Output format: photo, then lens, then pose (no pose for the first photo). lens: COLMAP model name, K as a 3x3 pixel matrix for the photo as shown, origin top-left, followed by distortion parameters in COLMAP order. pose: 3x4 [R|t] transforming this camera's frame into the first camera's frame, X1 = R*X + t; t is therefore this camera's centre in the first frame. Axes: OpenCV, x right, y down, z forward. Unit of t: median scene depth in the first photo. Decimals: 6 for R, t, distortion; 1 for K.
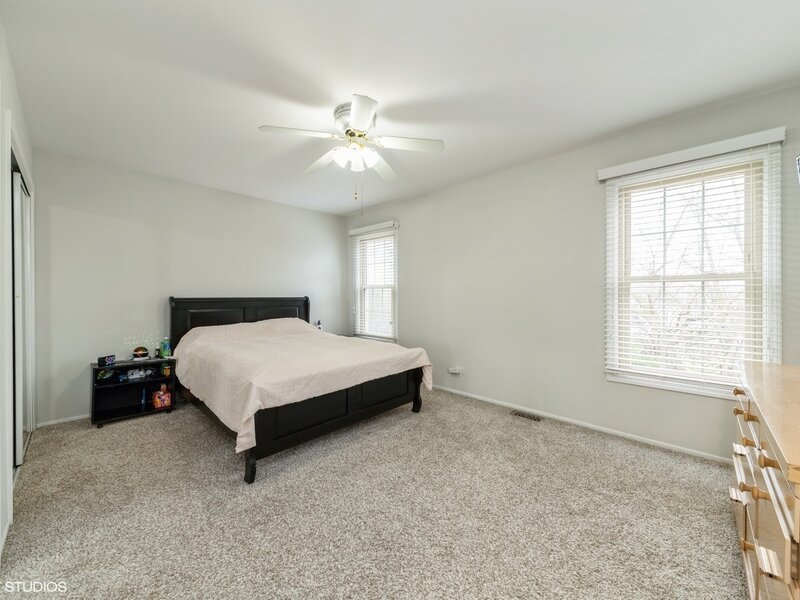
lens RADIAL K [[315.0, 0, 400.0], [0, 315.0, 300.0], [0, 0, 1]] dist [-0.000092, -0.000113]
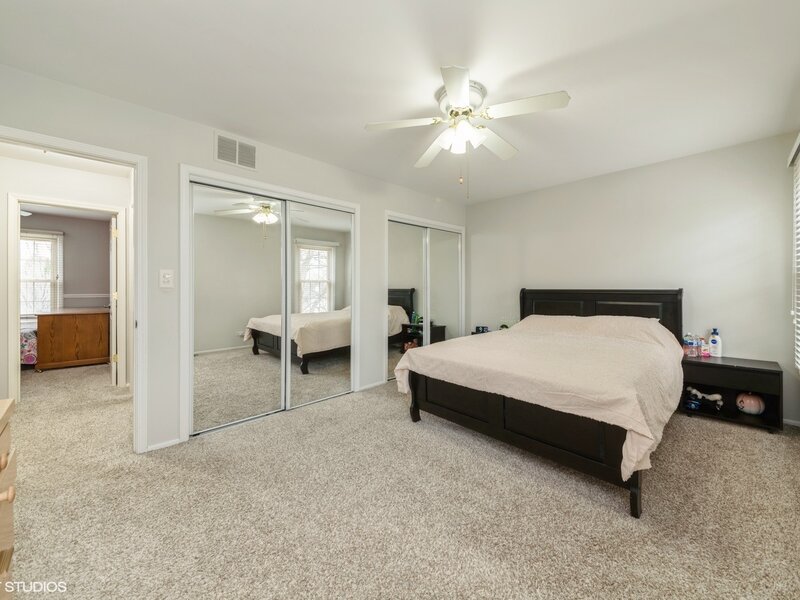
lens RADIAL K [[313.7, 0, 400.2], [0, 313.7, 289.6], [0, 0, 1]] dist [0.000203, -0.000027]
pose [[-0.048450, 0.008085, -0.998793, 0.655738], [-0.014354, 0.999858, 0.008790, -0.011168], [0.998722, 0.014763, -0.048327, 0.724763]]
